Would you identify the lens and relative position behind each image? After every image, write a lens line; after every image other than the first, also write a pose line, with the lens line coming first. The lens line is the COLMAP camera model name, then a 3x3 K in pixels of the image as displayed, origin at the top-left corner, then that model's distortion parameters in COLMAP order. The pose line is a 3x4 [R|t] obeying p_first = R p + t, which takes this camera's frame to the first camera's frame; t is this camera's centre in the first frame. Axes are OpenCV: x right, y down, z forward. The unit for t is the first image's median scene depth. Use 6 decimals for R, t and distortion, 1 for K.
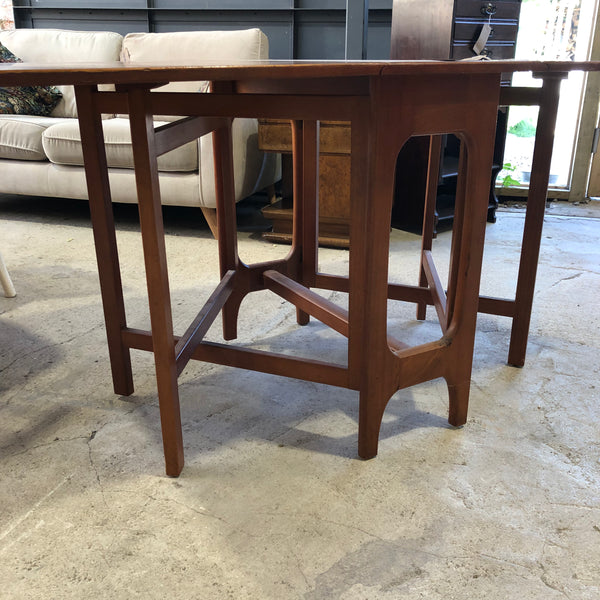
lens RADIAL K [[655.1, 0, 311.2], [0, 655.1, 301.0], [0, 0, 1]] dist [0.008693, 0.020414]
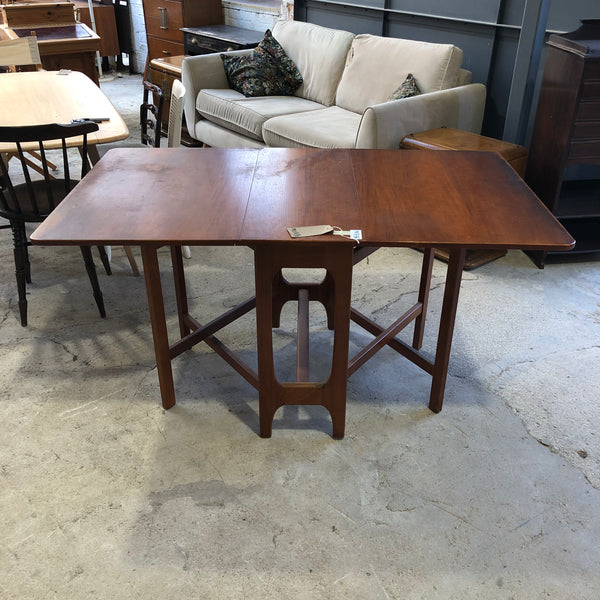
lens RADIAL K [[648.5, 0, 304.1], [0, 648.5, 299.9], [0, 0, 1]] dist [0.031898, -0.030514]
pose [[0.849974, 0.265941, -0.454773, 0.797865], [-0.191064, 0.960075, 0.204330, -0.427945], [0.490956, -0.086785, 0.866851, -0.322905]]
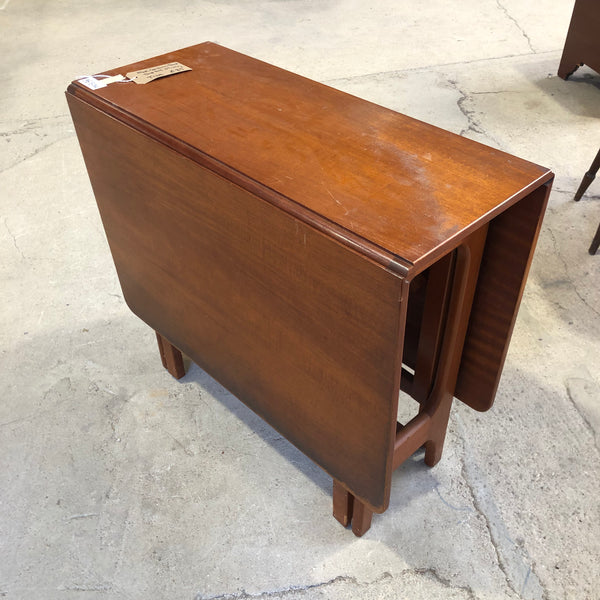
lens RADIAL K [[651.1, 0, 308.7], [0, 651.1, 310.6], [0, 0, 1]] dist [0.011820, 0.006055]
pose [[-0.866561, 0.336217, -0.368822, 0.448800], [-0.160390, 0.512197, 0.843759, -0.950025], [0.472596, 0.790324, -0.389924, 1.548832]]
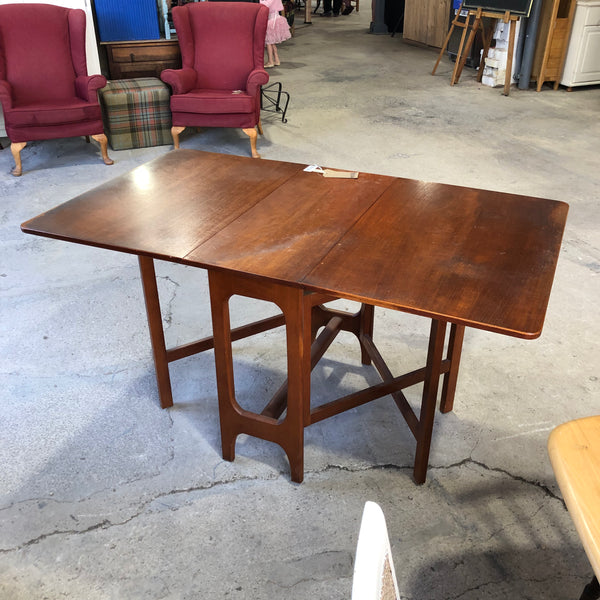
lens RADIAL K [[652.4, 0, 307.9], [0, 652.4, 299.3], [0, 0, 1]] dist [0.024984, -0.022657]
pose [[-0.588659, -0.404509, 0.699895, -1.064959], [0.281478, 0.709050, 0.646543, -1.173099], [-0.757793, 0.577599, -0.303529, 1.572257]]
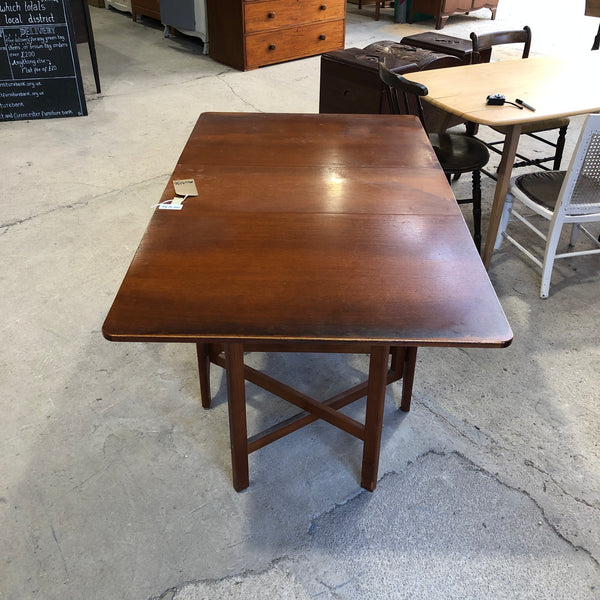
lens RADIAL K [[648.5, 0, 304.1], [0, 648.5, 299.9], [0, 0, 1]] dist [0.031898, -0.030514]
pose [[-0.532869, 0.460603, -0.709856, 1.140873], [-0.306758, 0.676668, 0.669343, -1.142736], [0.788638, 0.574426, -0.219282, 1.458836]]
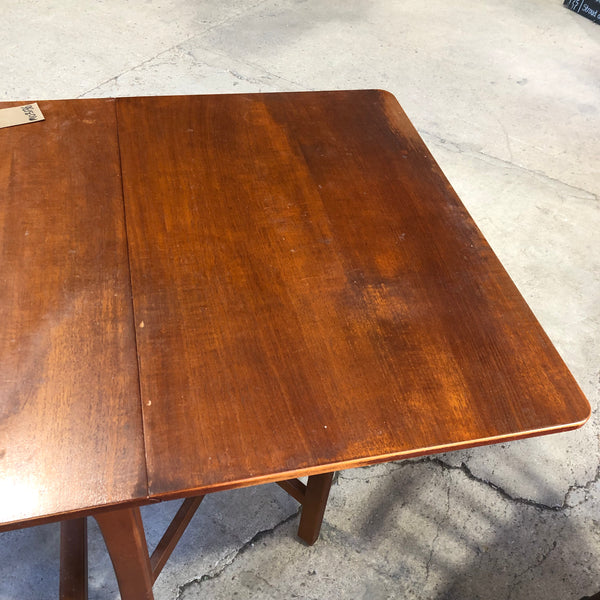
lens RADIAL K [[659.0, 0, 308.8], [0, 659.0, 298.5], [0, 0, 1]] dist [0.001235, 0.032959]
pose [[-0.953234, -0.264697, 0.145878, -0.386891], [0.023229, 0.417073, 0.908576, -0.978008], [-0.301339, 0.869474, -0.391420, 1.243909]]
